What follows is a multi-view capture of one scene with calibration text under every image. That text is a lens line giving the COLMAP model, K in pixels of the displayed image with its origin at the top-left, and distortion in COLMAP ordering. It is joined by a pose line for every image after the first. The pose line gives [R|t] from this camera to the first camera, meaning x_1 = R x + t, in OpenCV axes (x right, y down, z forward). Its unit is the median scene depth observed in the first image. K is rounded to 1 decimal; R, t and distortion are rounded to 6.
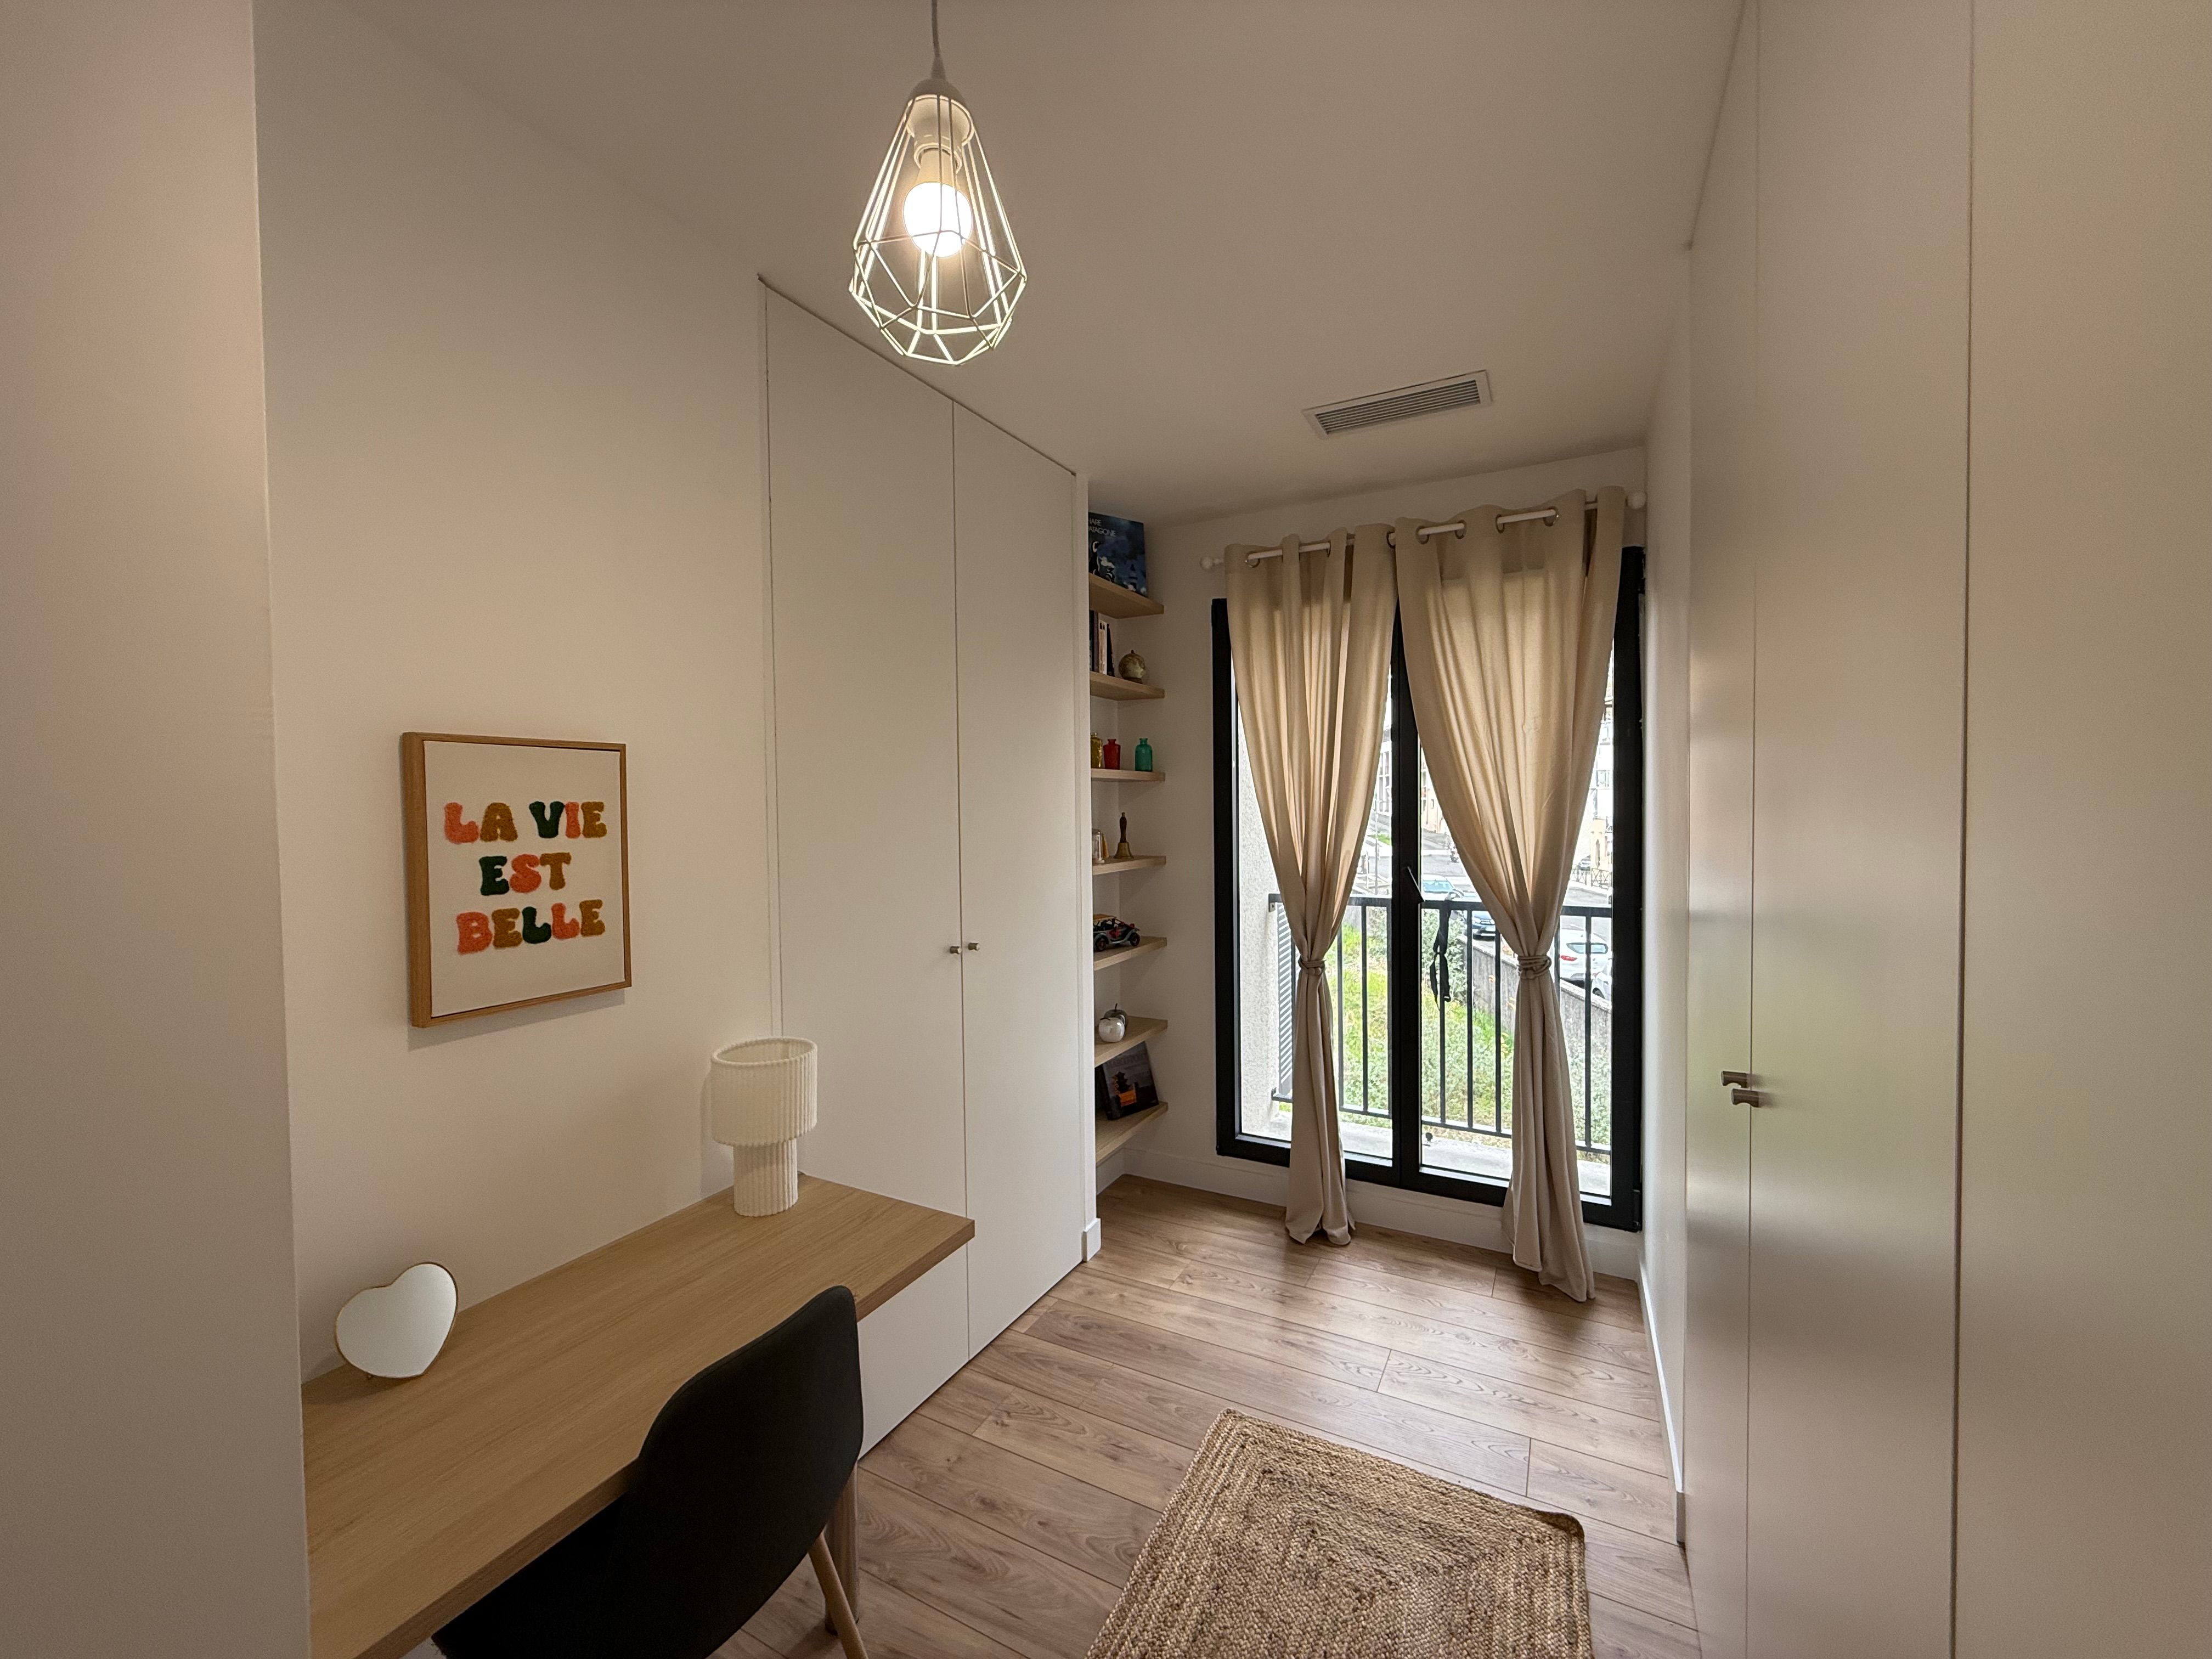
lens RADIAL K [[880.1, 0, 1110.8], [0, 880.1, 825.7], [0, 0, 1]] dist [0.001358, 0.000002]
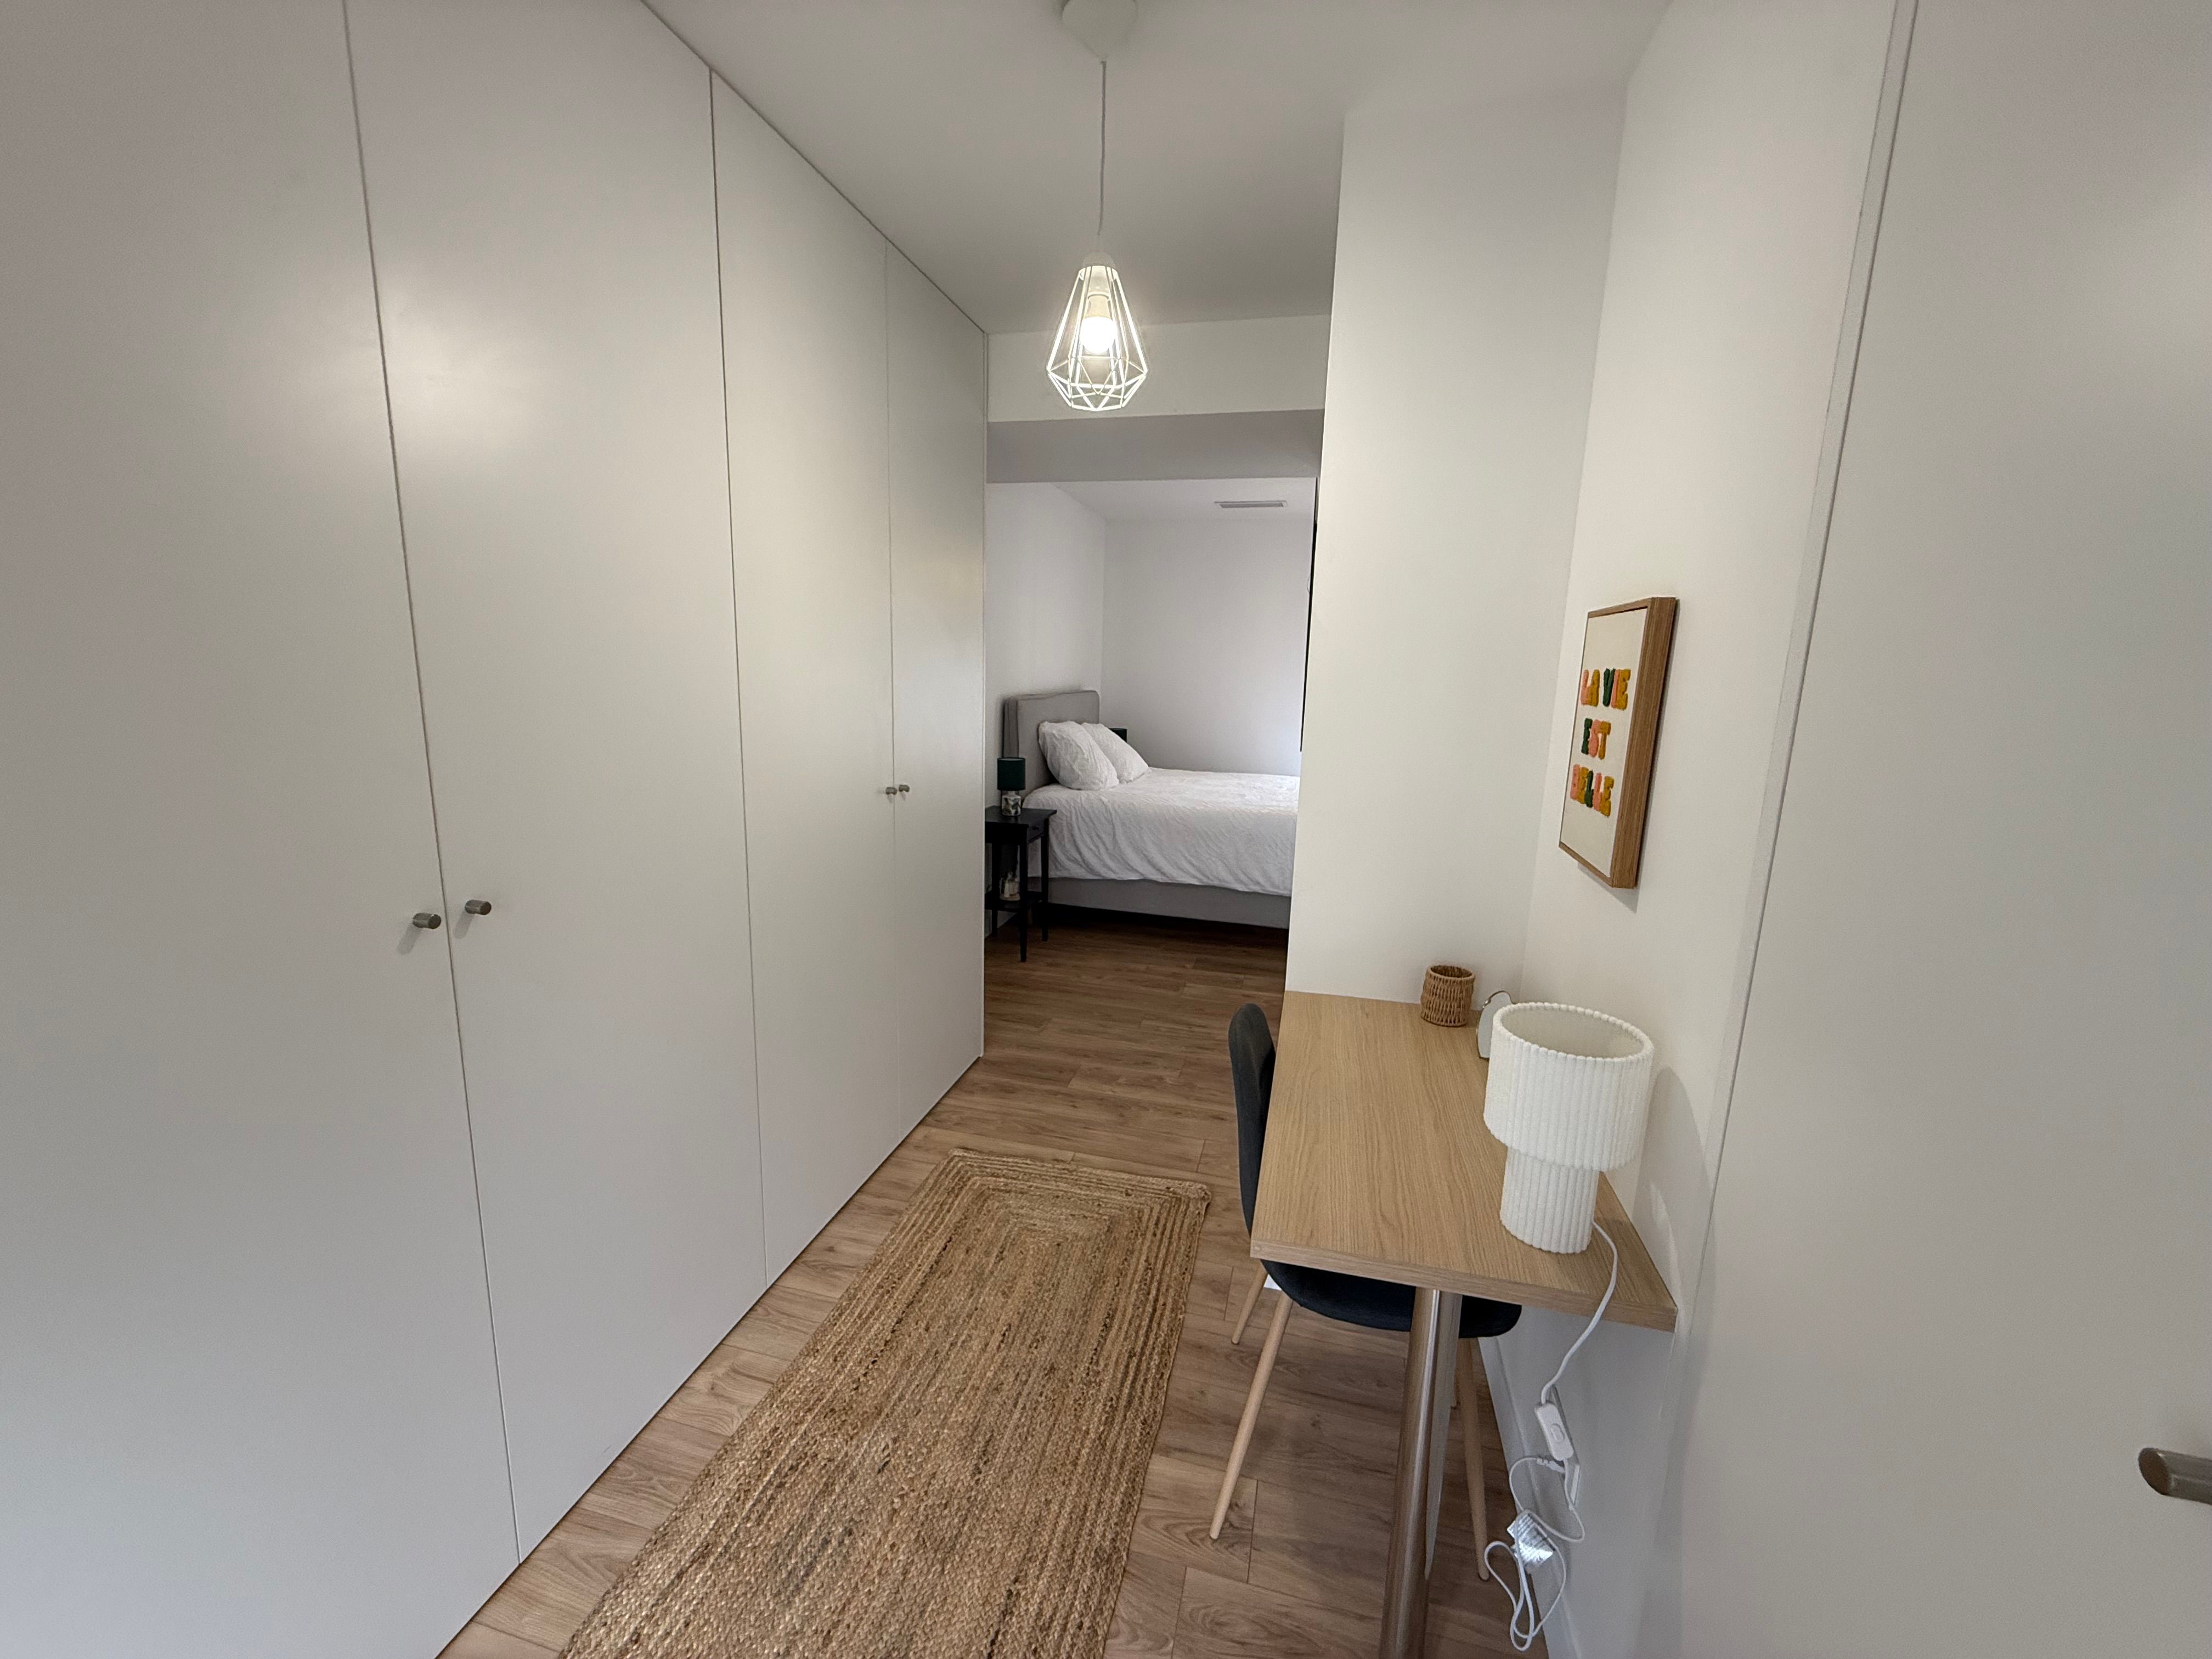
lens RADIAL K [[877.8, 0, 1106.0], [0, 877.8, 829.5], [0, 0, 1]] dist [0.002464, 0.000038]
pose [[-0.970739, 0.026267, -0.238696, 0.129398], [-0.026044, 0.976620, 0.213388, -0.040086], [0.238720, 0.213360, -0.947359, 1.559902]]
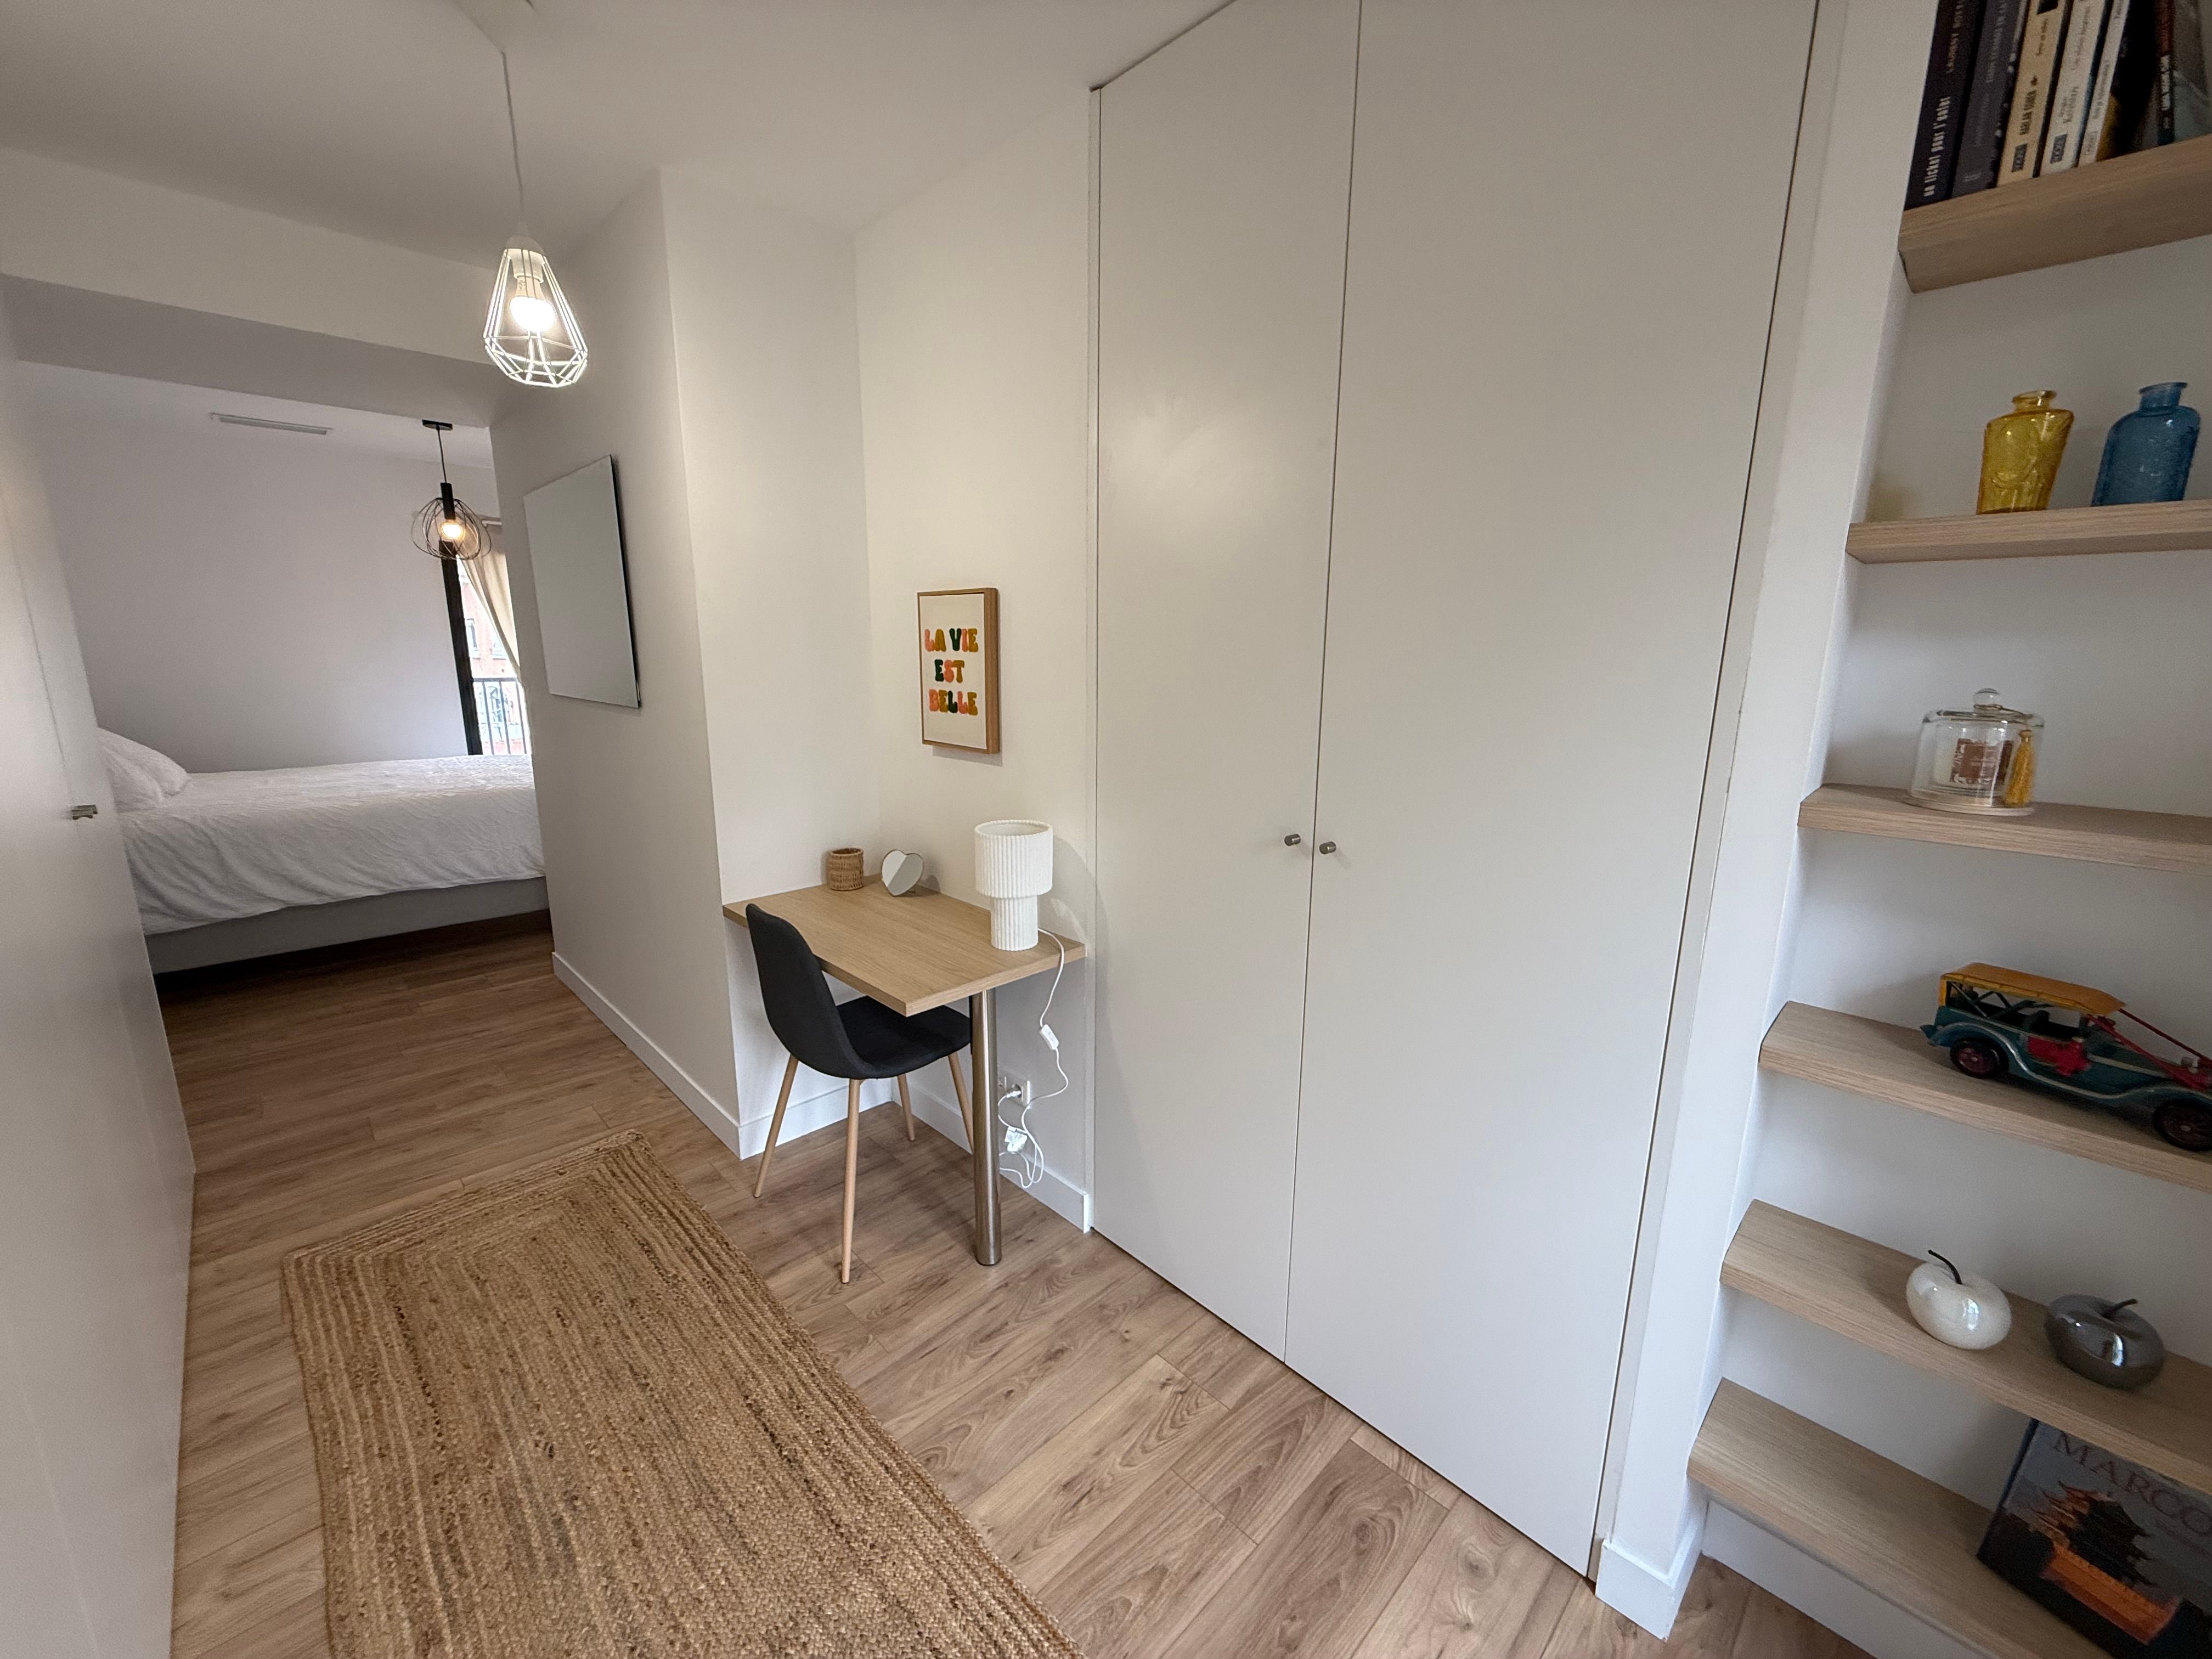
lens RADIAL K [[874.1, 0, 1101.1], [0, 874.1, 830.6], [0, 0, 1]] dist [0.000213, -0.000018]
pose [[-0.304207, 0.203260, -0.930668, 0.753901], [-0.032263, 0.974212, 0.223316, -0.027744], [0.952059, 0.097961, -0.289804, 1.506788]]
